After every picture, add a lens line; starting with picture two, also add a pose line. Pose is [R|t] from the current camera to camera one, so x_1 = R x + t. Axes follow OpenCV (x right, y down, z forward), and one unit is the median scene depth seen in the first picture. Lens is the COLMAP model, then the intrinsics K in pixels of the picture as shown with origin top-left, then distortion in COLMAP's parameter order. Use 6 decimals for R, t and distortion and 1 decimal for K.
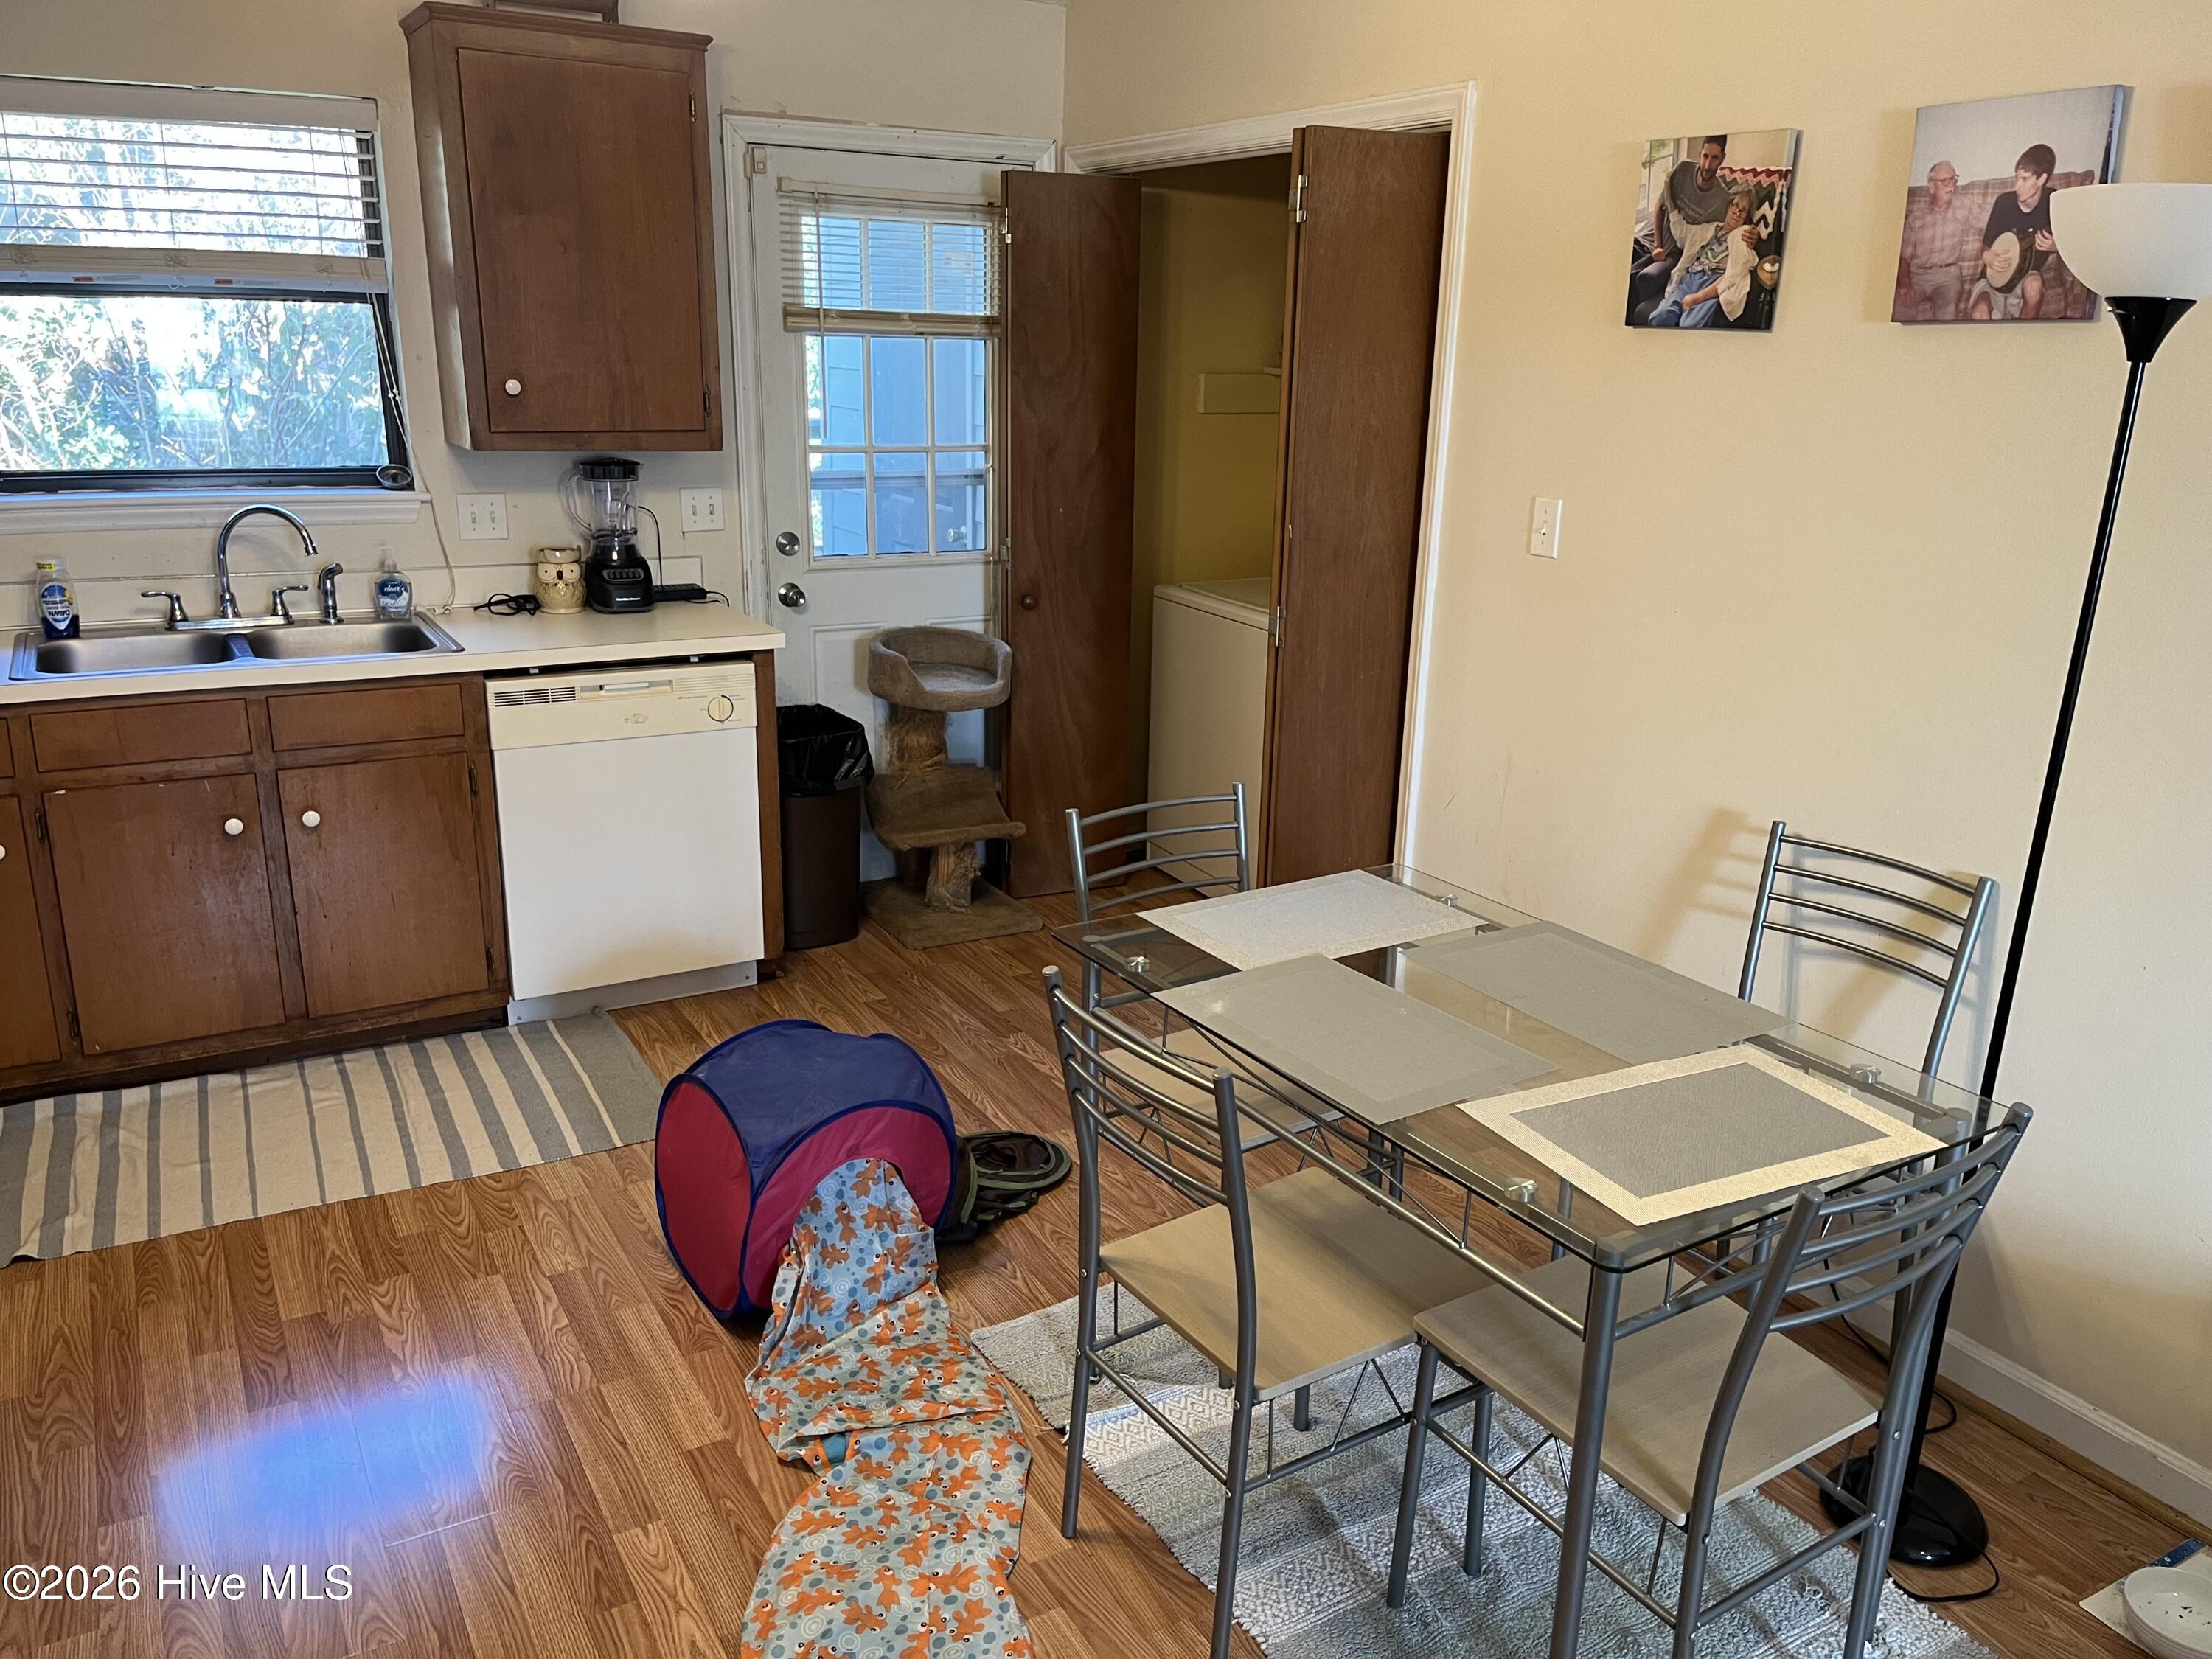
lens RADIAL K [[1596.9, 0, 1106.0], [0, 1596.9, 829.5], [0, 0, 1]] dist [0.065282, -0.077970]
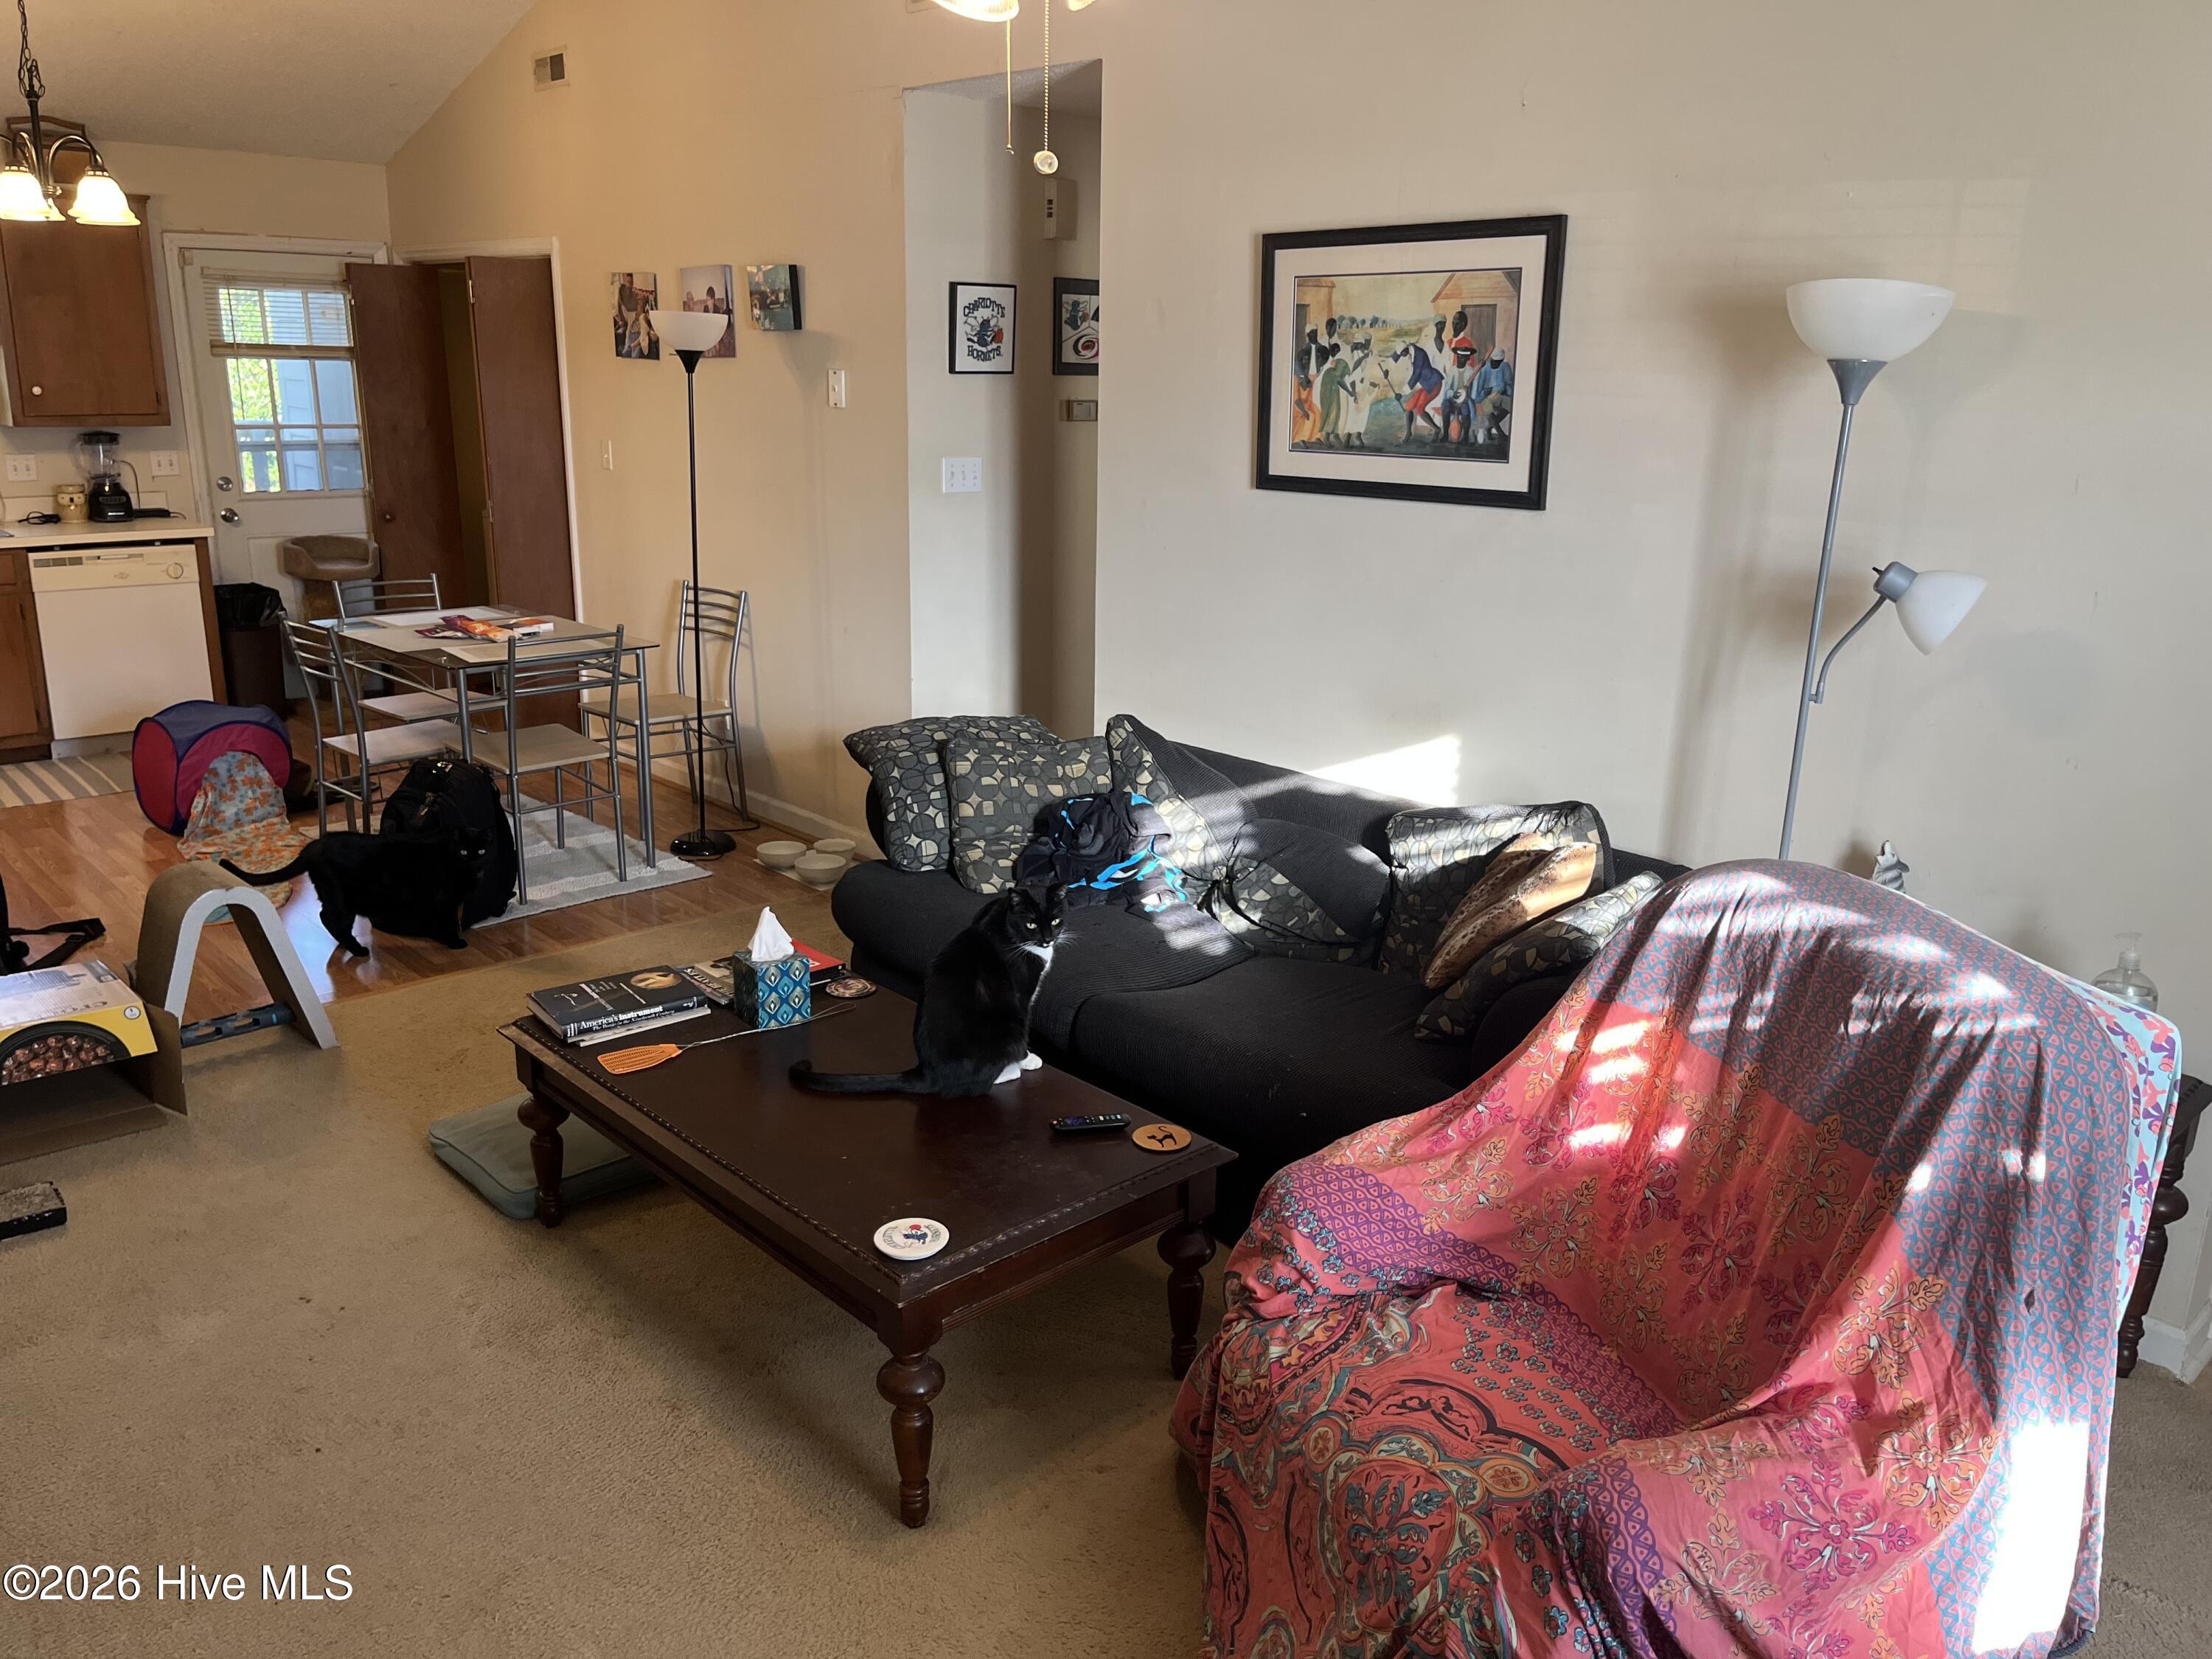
lens RADIAL K [[1666.8, 0, 1106.0], [0, 1666.8, 829.5], [0, 0, 1]] dist [0.165385, -0.213594]
pose [[0.980653, -0.061070, 0.185983, 0.370157], [0.065686, 0.997664, -0.018752, 0.292701], [-0.184403, 0.030606, 0.982374, -0.969249]]
